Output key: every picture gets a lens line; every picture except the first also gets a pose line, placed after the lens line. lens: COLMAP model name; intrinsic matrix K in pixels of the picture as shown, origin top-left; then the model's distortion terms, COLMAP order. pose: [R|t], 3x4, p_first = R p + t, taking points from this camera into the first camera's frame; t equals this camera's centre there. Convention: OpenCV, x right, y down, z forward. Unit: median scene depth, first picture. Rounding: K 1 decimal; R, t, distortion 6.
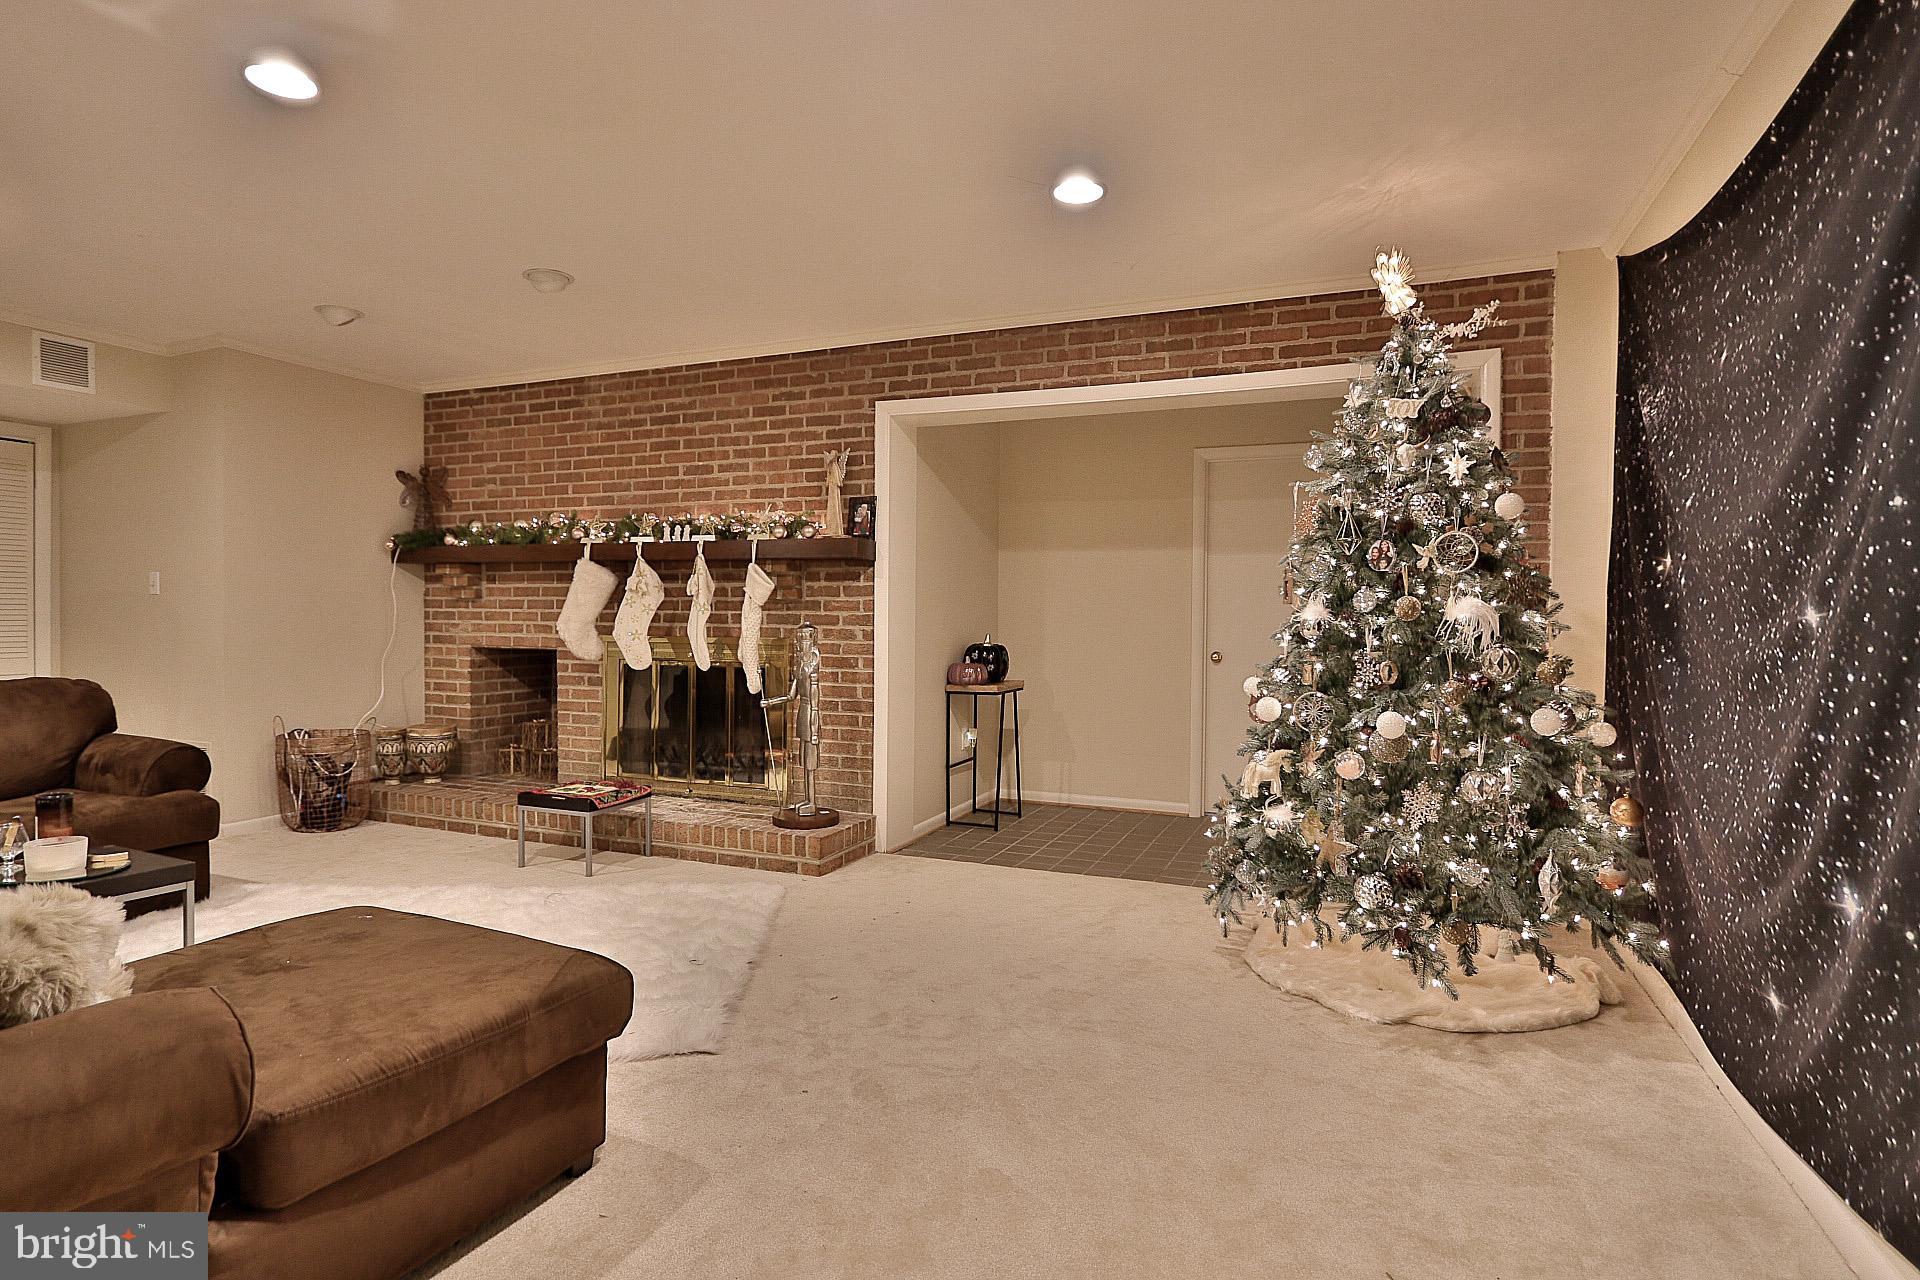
lens RADIAL K [[992.9, 0, 962.4], [0, 992.9, 640.4], [0, 0, 1]] dist [-0.021308, 0.004100]
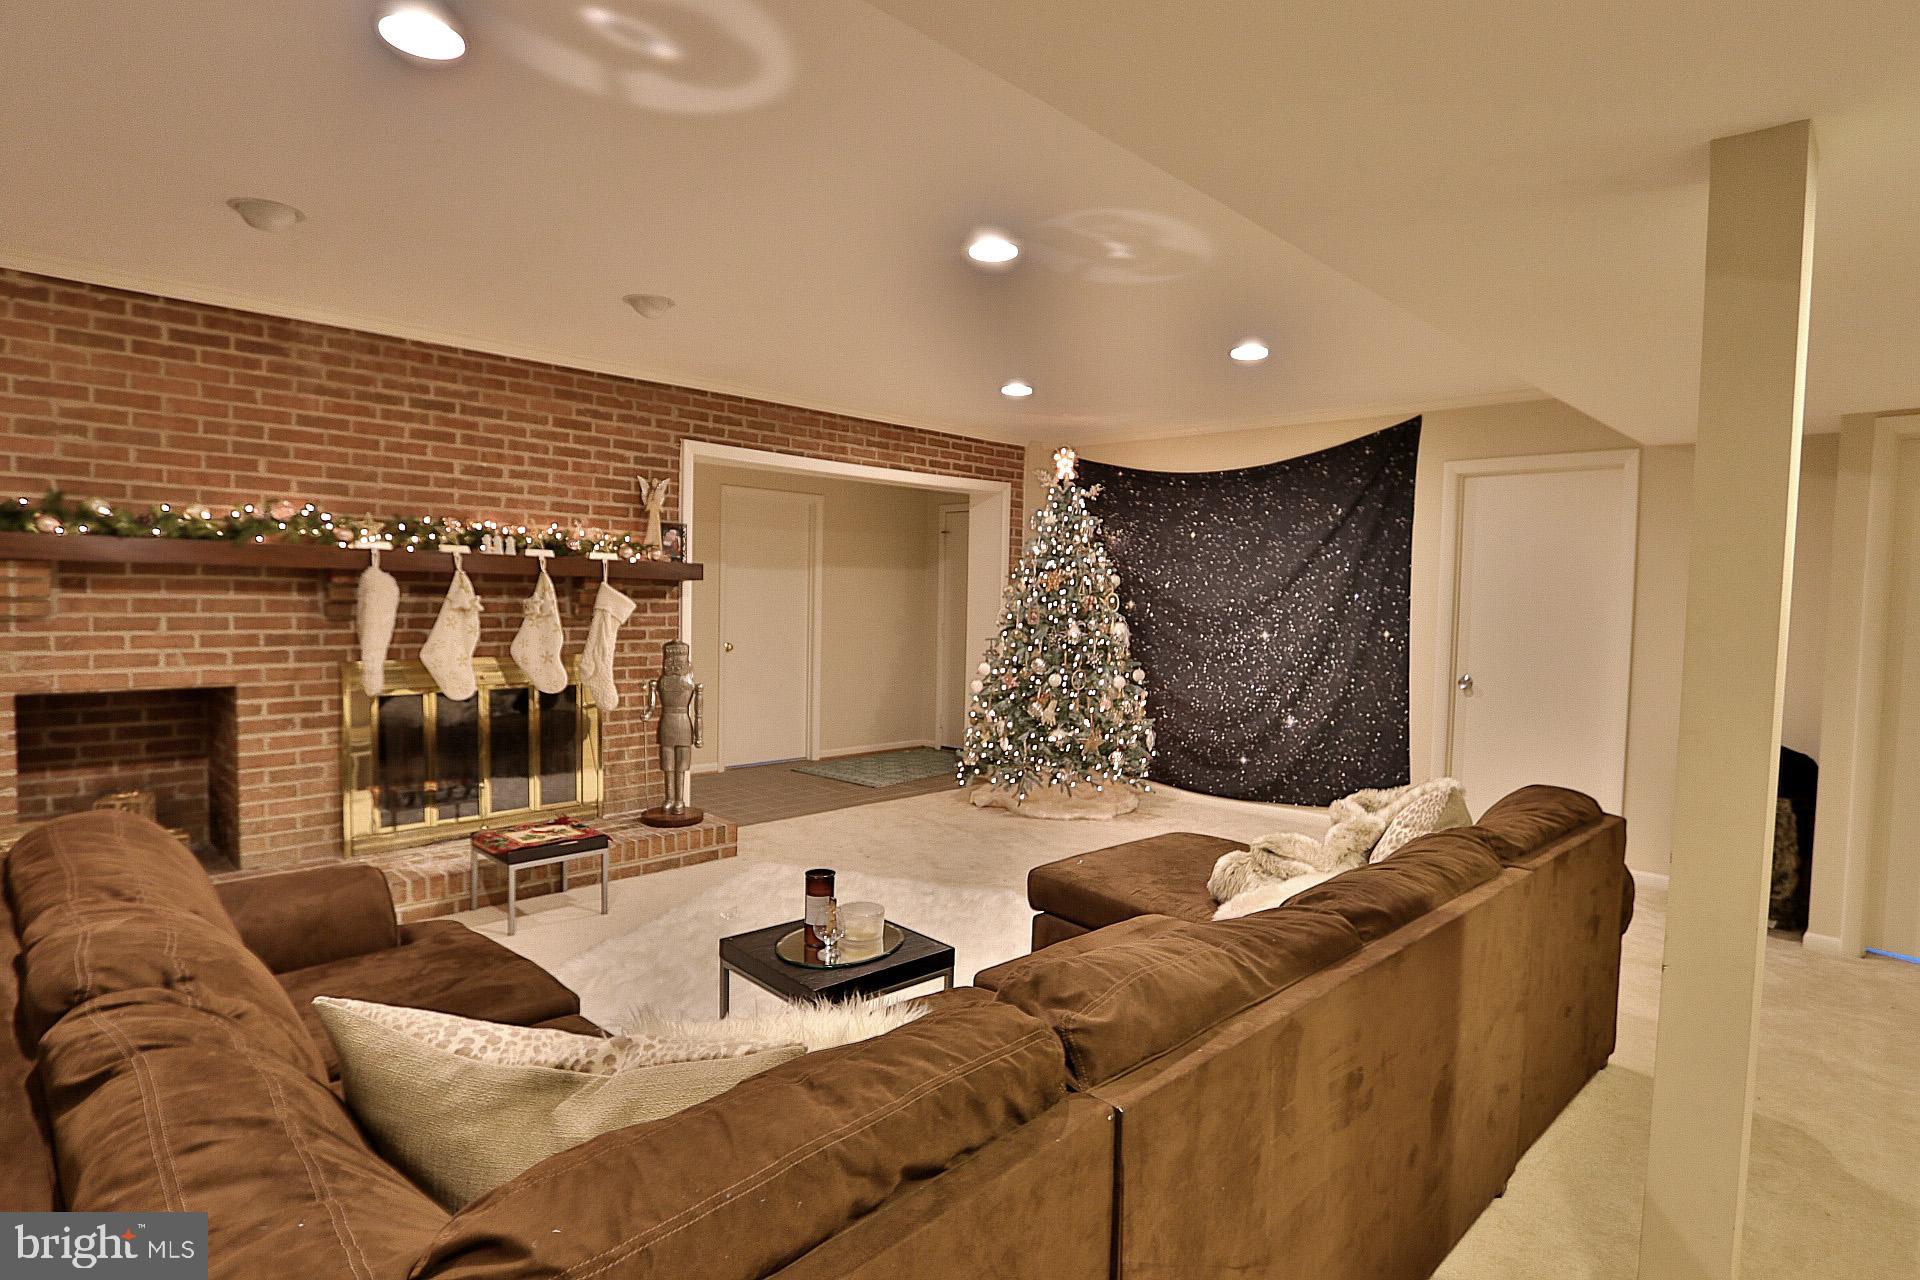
lens RADIAL K [[992.9, 0, 952.4], [0, 992.9, 641.1], [0, 0, 1]] dist [-0.021308, 0.004100]
pose [[0.382384, -0.046598, 0.922828, -0.980298], [0.001078, 0.998749, 0.049985, -0.066120], [-0.924003, -0.018118, 0.381956, 0.277104]]
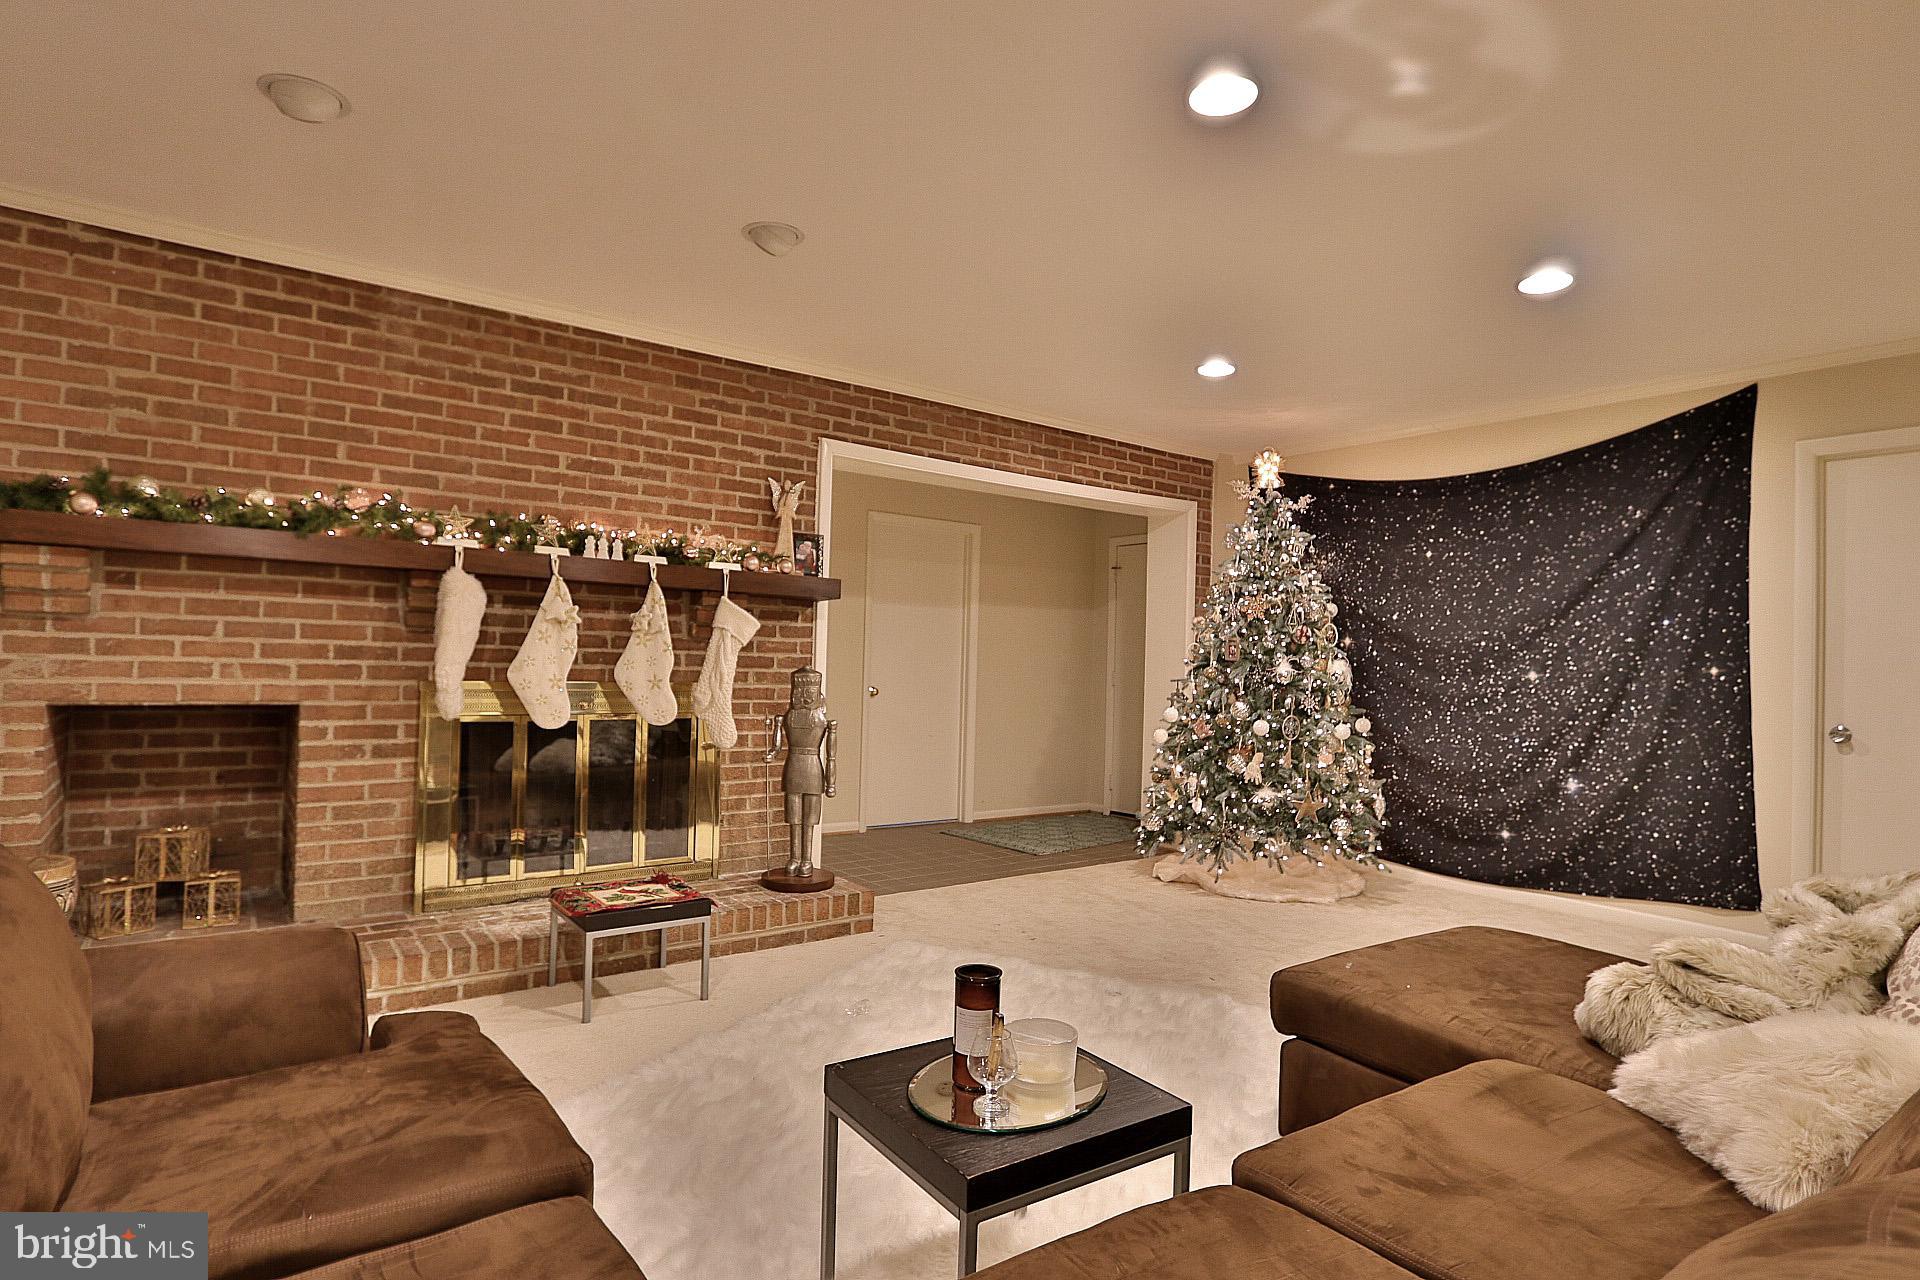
lens RADIAL K [[992.9, 0, 952.9], [0, 992.9, 643.9], [0, 0, 1]] dist [-0.021308, 0.004100]
pose [[0.518182, 0.017814, 0.855085, -0.816729], [-0.003898, 0.999822, -0.018467, -0.021164], [-0.855261, 0.006236, 0.518159, 0.375963]]
